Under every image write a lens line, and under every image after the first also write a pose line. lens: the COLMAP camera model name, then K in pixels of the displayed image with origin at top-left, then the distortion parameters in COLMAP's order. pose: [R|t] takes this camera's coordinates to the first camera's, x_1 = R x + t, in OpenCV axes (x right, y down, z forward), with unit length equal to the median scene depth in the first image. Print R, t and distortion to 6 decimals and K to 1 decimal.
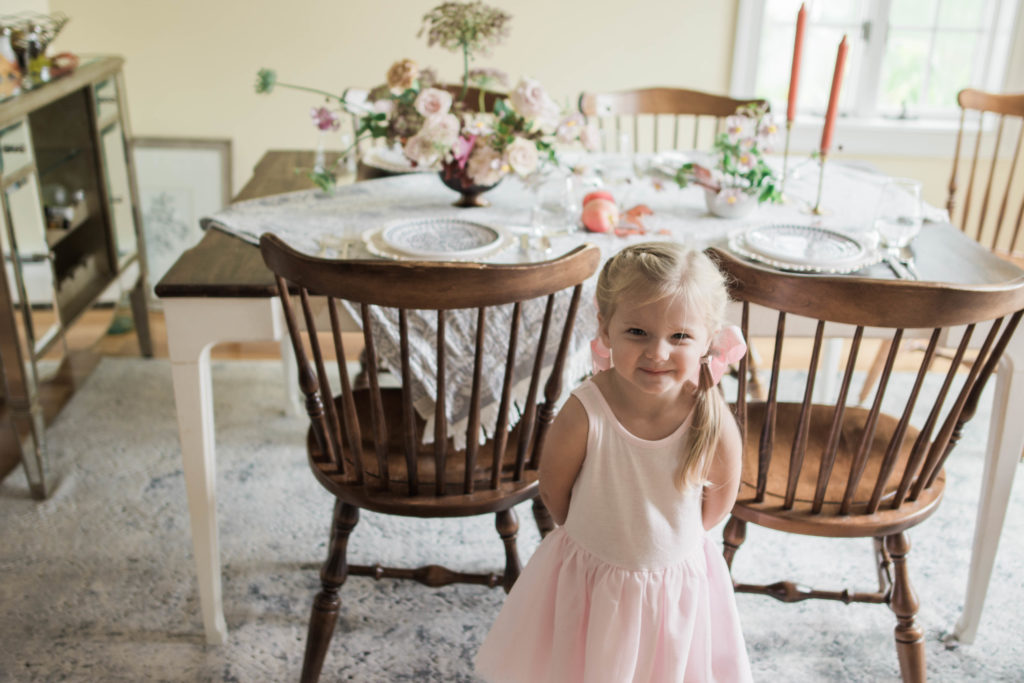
lens RADIAL K [[1083.9, 0, 512.0], [0, 1083.9, 341.5], [0, 0, 1]] dist [-0.051497, 0.014971]
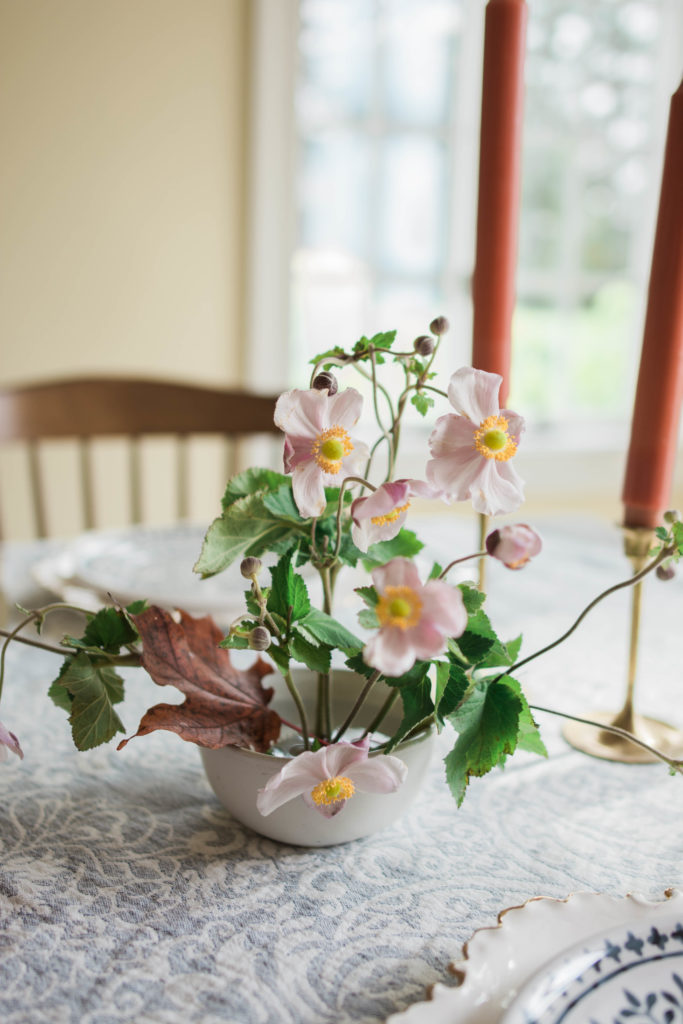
lens RADIAL K [[1083.9, 0, 341.5], [0, 1083.9, 512.0], [0, 0, 1]] dist [-0.051497, 0.014971]
pose [[0.958350, -0.063793, 0.278380, 0.107797], [0.109495, 0.982322, -0.151839, -0.106228], [-0.263772, 0.175996, 0.948393, 0.566776]]
